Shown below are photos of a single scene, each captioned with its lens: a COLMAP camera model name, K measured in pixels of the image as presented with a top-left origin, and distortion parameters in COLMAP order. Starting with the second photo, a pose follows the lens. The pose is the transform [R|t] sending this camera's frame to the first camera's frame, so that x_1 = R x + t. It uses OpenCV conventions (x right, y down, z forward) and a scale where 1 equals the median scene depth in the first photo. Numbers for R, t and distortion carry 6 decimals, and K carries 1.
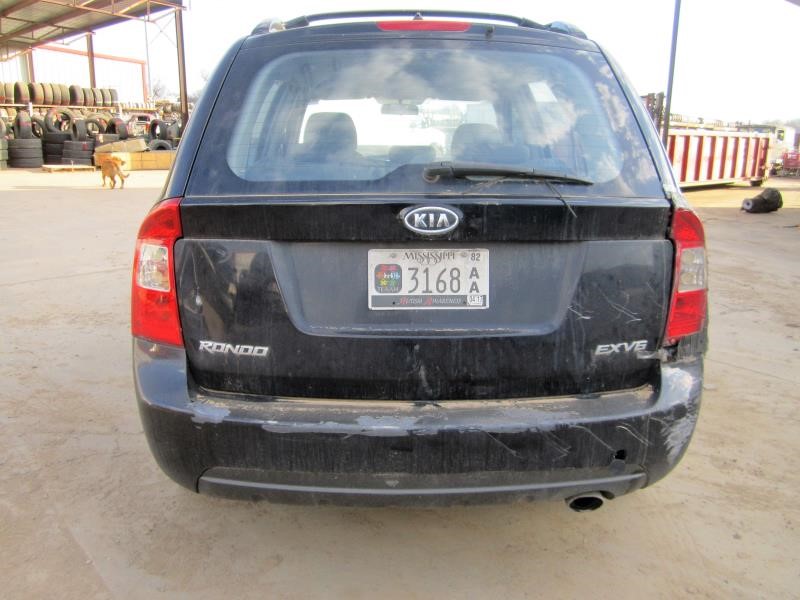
lens RADIAL K [[657.1, 0, 400.0], [0, 657.1, 300.0], [0, 0, 1]] dist [-0.035173, -0.002646]
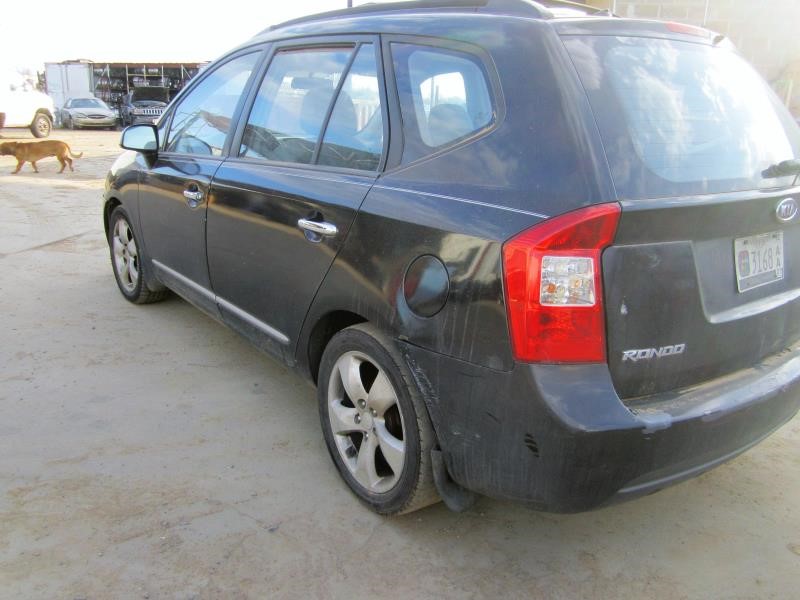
lens RADIAL K [[657.1, 0, 400.0], [0, 657.1, 300.0], [0, 0, 1]] dist [-0.035173, -0.002646]
pose [[0.815558, -0.148111, 0.559400, -1.101833], [0.119103, 0.988956, 0.088202, -0.135673], [-0.566286, -0.005308, 0.824192, 0.401372]]
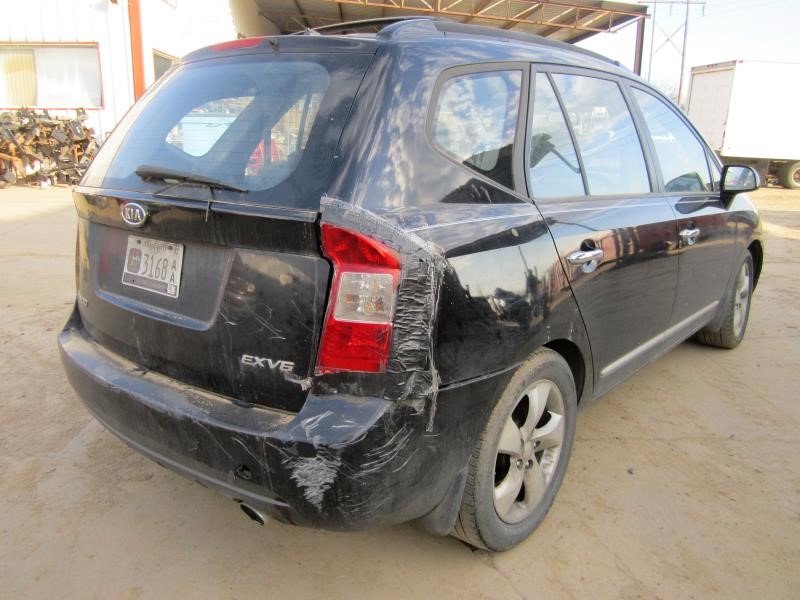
lens RADIAL K [[657.1, 0, 400.0], [0, 657.1, 300.0], [0, 0, 1]] dist [-0.035173, -0.002646]
pose [[0.745744, 0.160978, -0.646492, 1.106510], [-0.168830, 0.984358, 0.050358, -0.101255], [0.644486, 0.071593, 0.761257, 0.391267]]
